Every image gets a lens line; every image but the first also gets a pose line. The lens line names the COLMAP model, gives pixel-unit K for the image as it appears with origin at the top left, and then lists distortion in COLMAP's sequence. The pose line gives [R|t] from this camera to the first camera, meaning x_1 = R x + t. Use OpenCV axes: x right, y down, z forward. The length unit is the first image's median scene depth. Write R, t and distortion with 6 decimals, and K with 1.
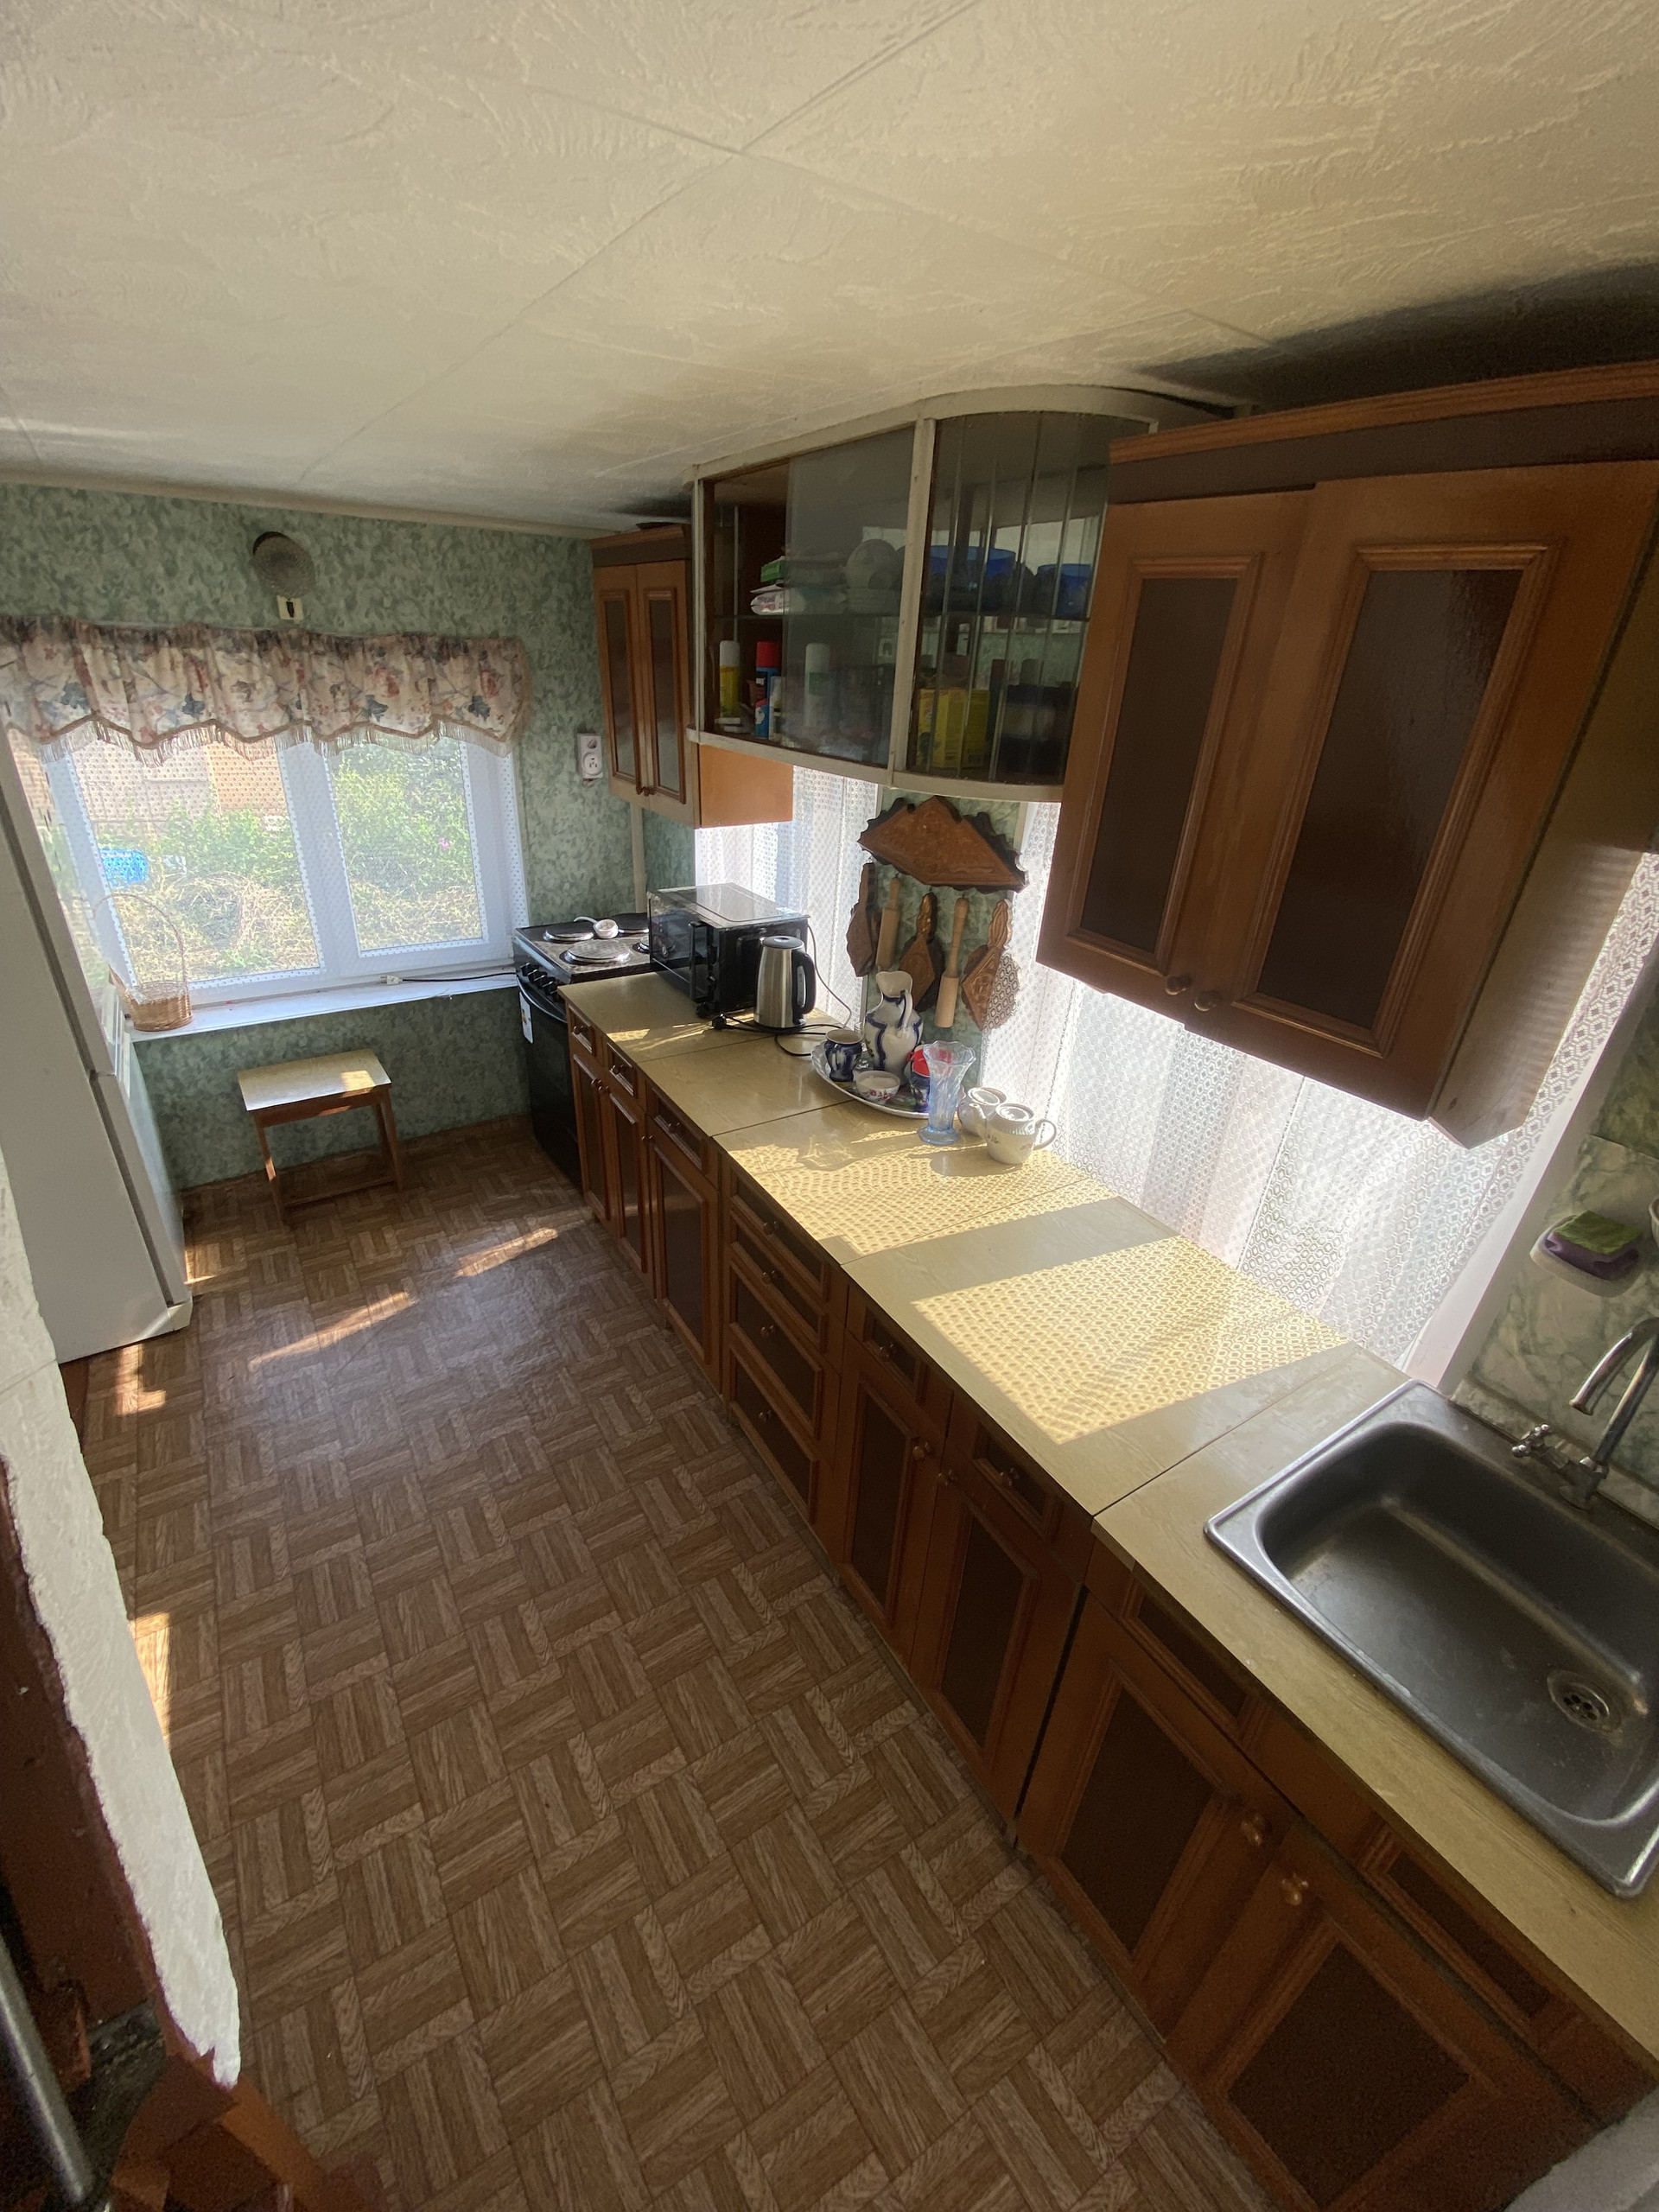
lens RADIAL K [[897.0, 0, 826.0], [0, 897.0, 1100.2], [0, 0, 1]] dist [0.011235, -0.016098]
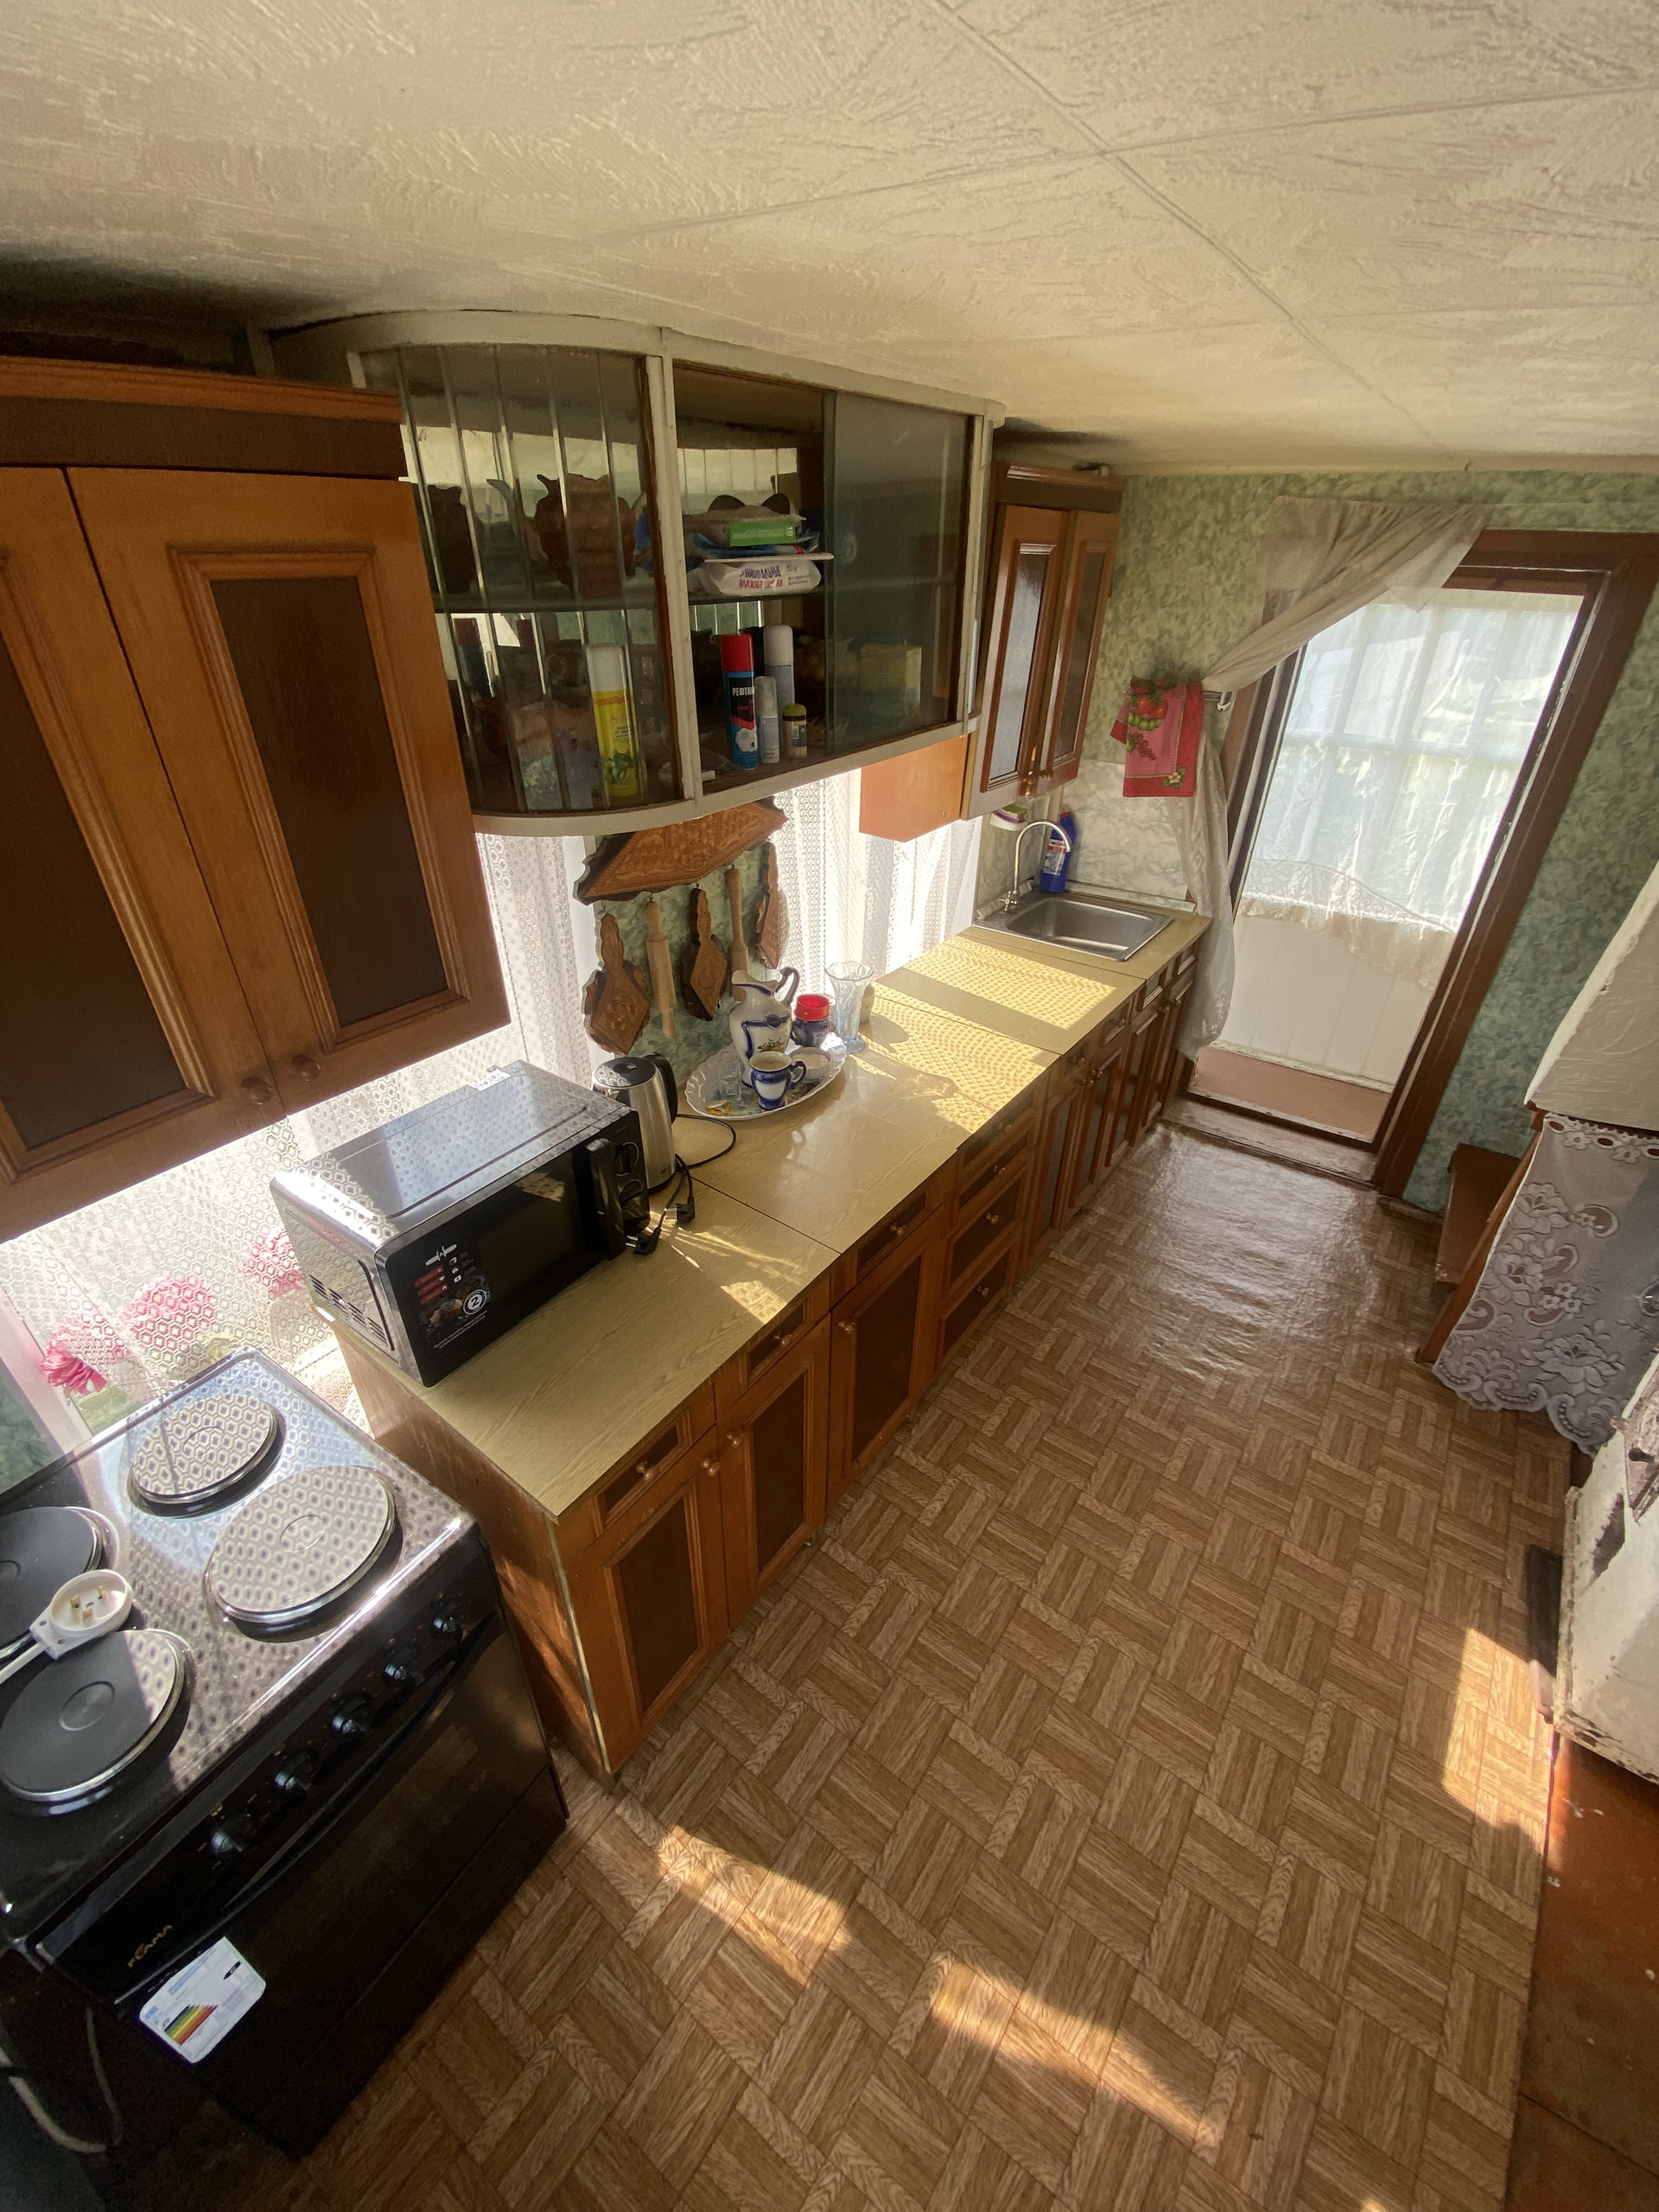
lens RADIAL K [[897.0, 0, 839.5], [0, 897.0, 1105.3], [0, 0, 1]] dist [0.011235, -0.016098]
pose [[-0.355280, -0.536925, 0.765172, -0.767807], [0.406497, 0.648378, 0.643712, -0.638313], [-0.841746, 0.539738, -0.012097, 1.053241]]
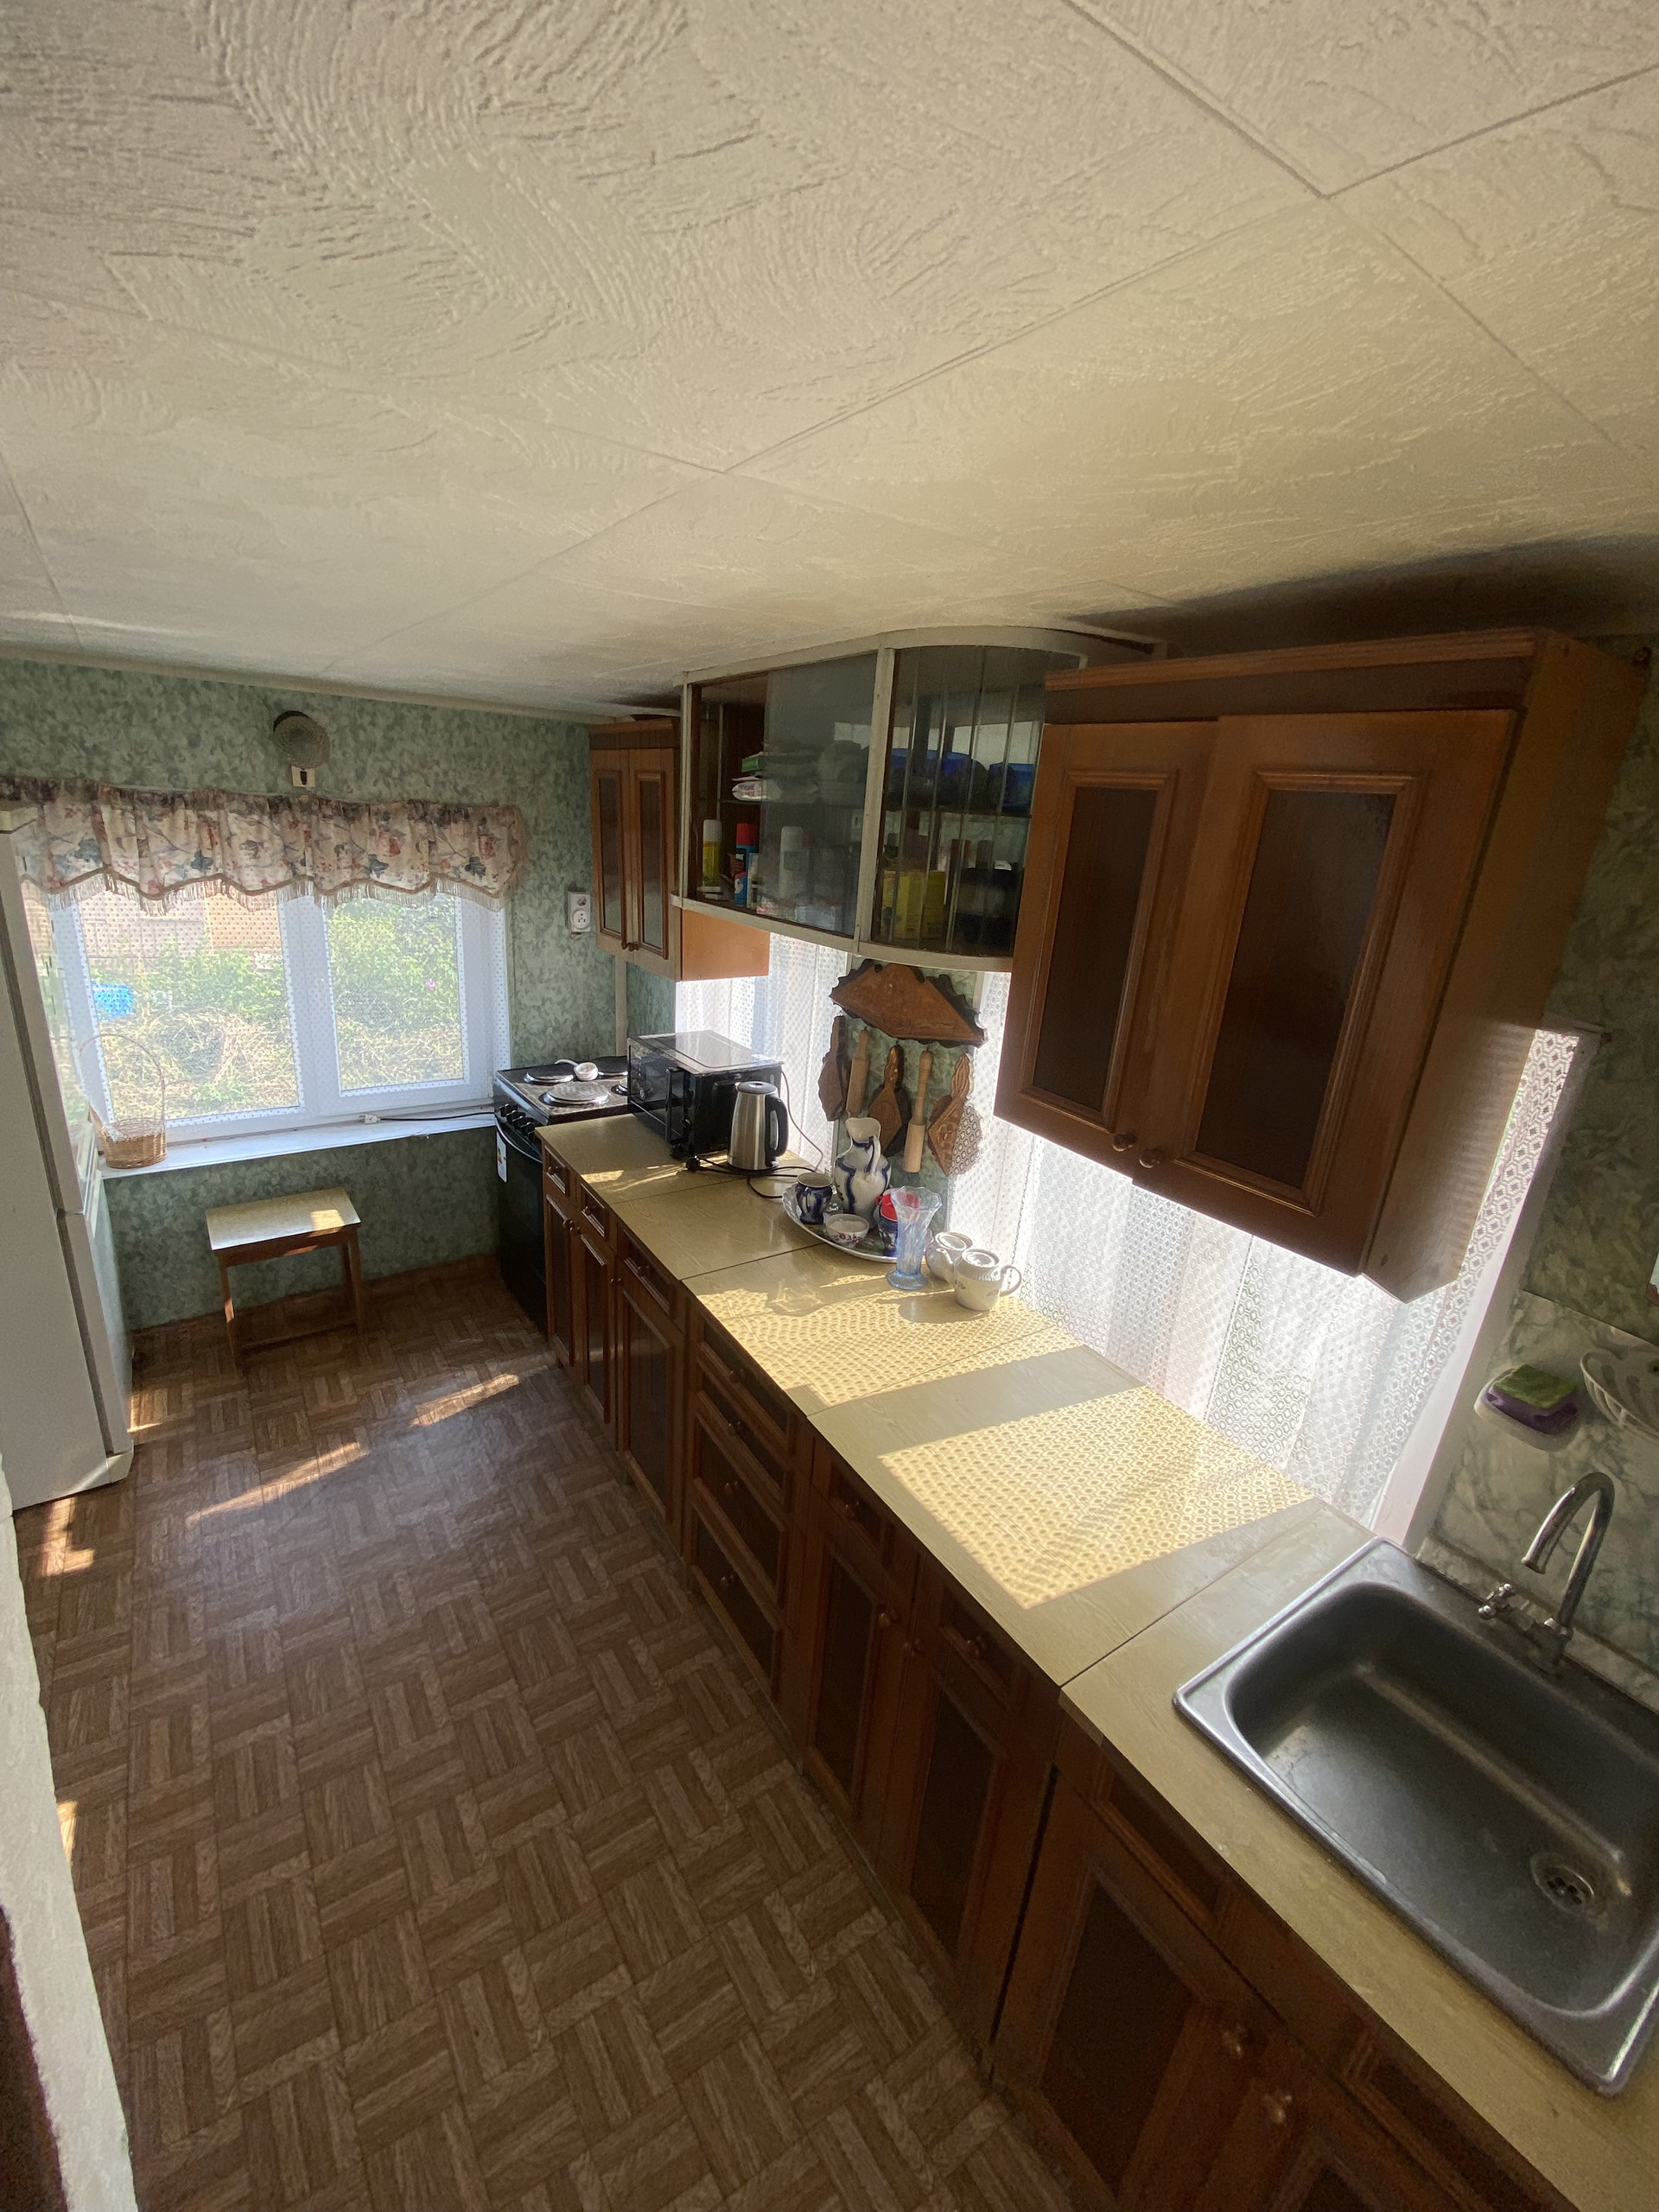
lens RADIAL K [[897.0, 0, 825.5], [0, 897.0, 1100.0], [0, 0, 1]] dist [0.011235, -0.016098]
pose [[0.999617, 0.011226, 0.025304, 0.006513], [-0.007257, 0.988381, -0.151823, -0.008633], [-0.026715, 0.151581, 0.988084, -0.028112]]
